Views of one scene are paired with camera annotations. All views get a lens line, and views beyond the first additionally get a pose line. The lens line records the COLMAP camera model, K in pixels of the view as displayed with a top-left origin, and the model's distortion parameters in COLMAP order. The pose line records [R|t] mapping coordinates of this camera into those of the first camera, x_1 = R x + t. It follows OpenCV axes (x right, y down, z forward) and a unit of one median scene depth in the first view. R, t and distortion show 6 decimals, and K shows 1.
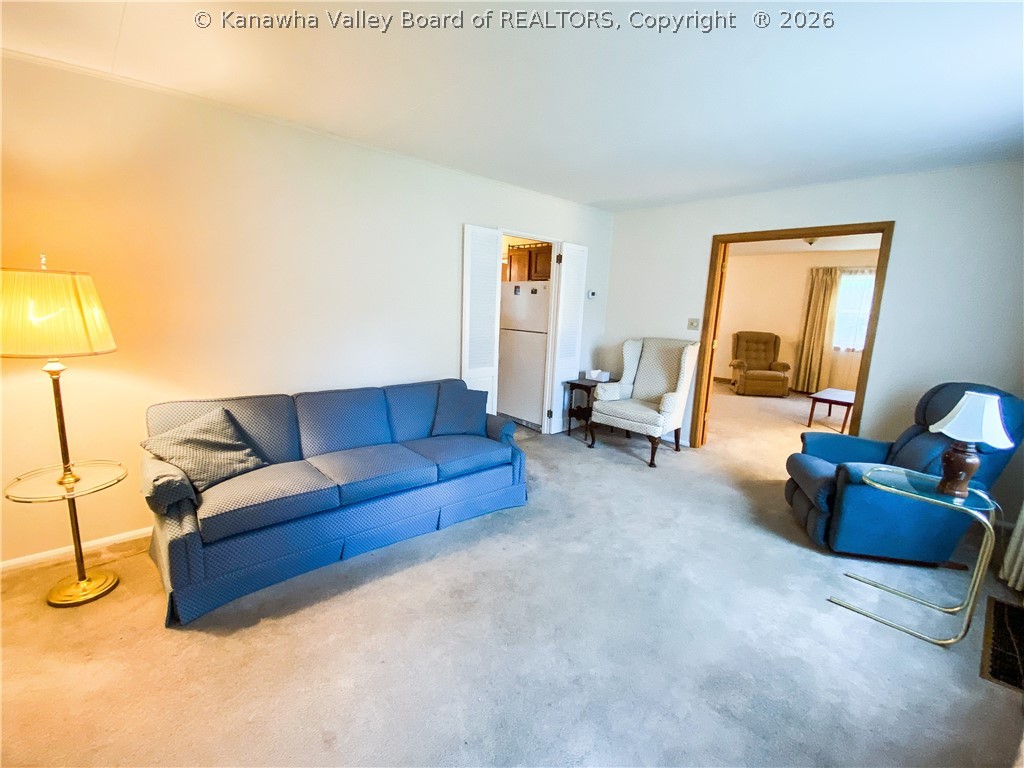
lens RADIAL K [[457.9, 0, 514.7], [0, 457.9, 382.4], [0, 0, 1]] dist [-0.003078, -0.000189]
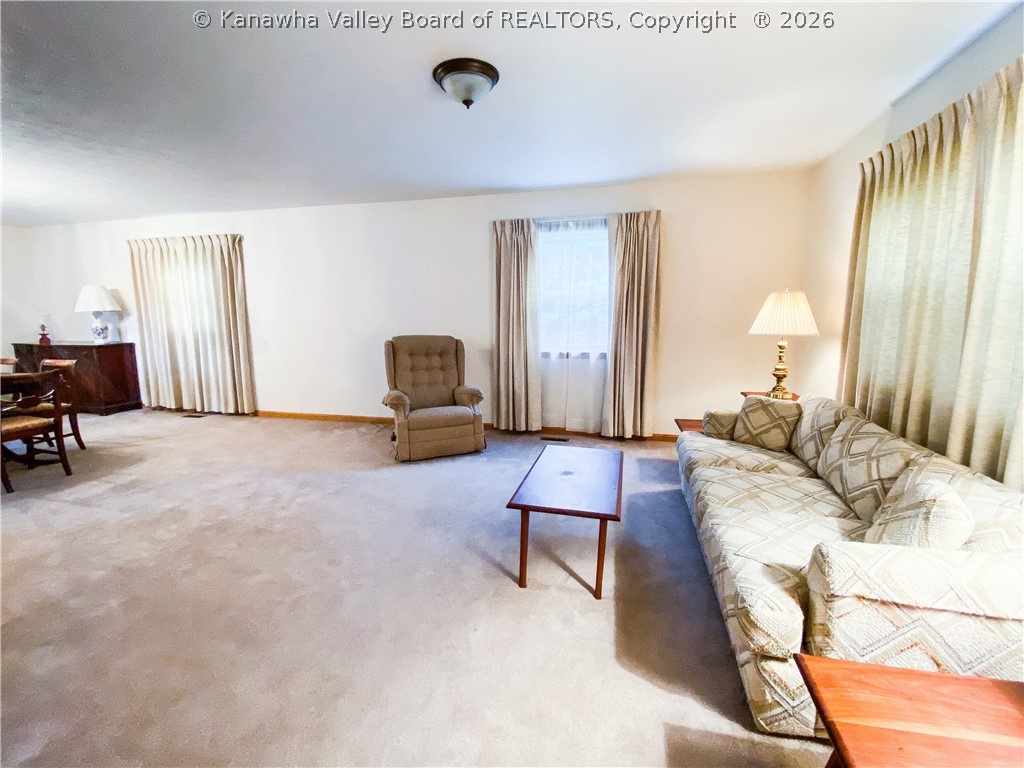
lens RADIAL K [[457.9, 0, 512.0], [0, 457.9, 381.1], [0, 0, 1]] dist [-0.003078, -0.000189]
pose [[0.842723, -0.120943, 0.524587, 0.334349], [0.124859, 0.991777, 0.028073, -0.060654], [-0.523668, 0.041842, 0.850894, 0.494228]]
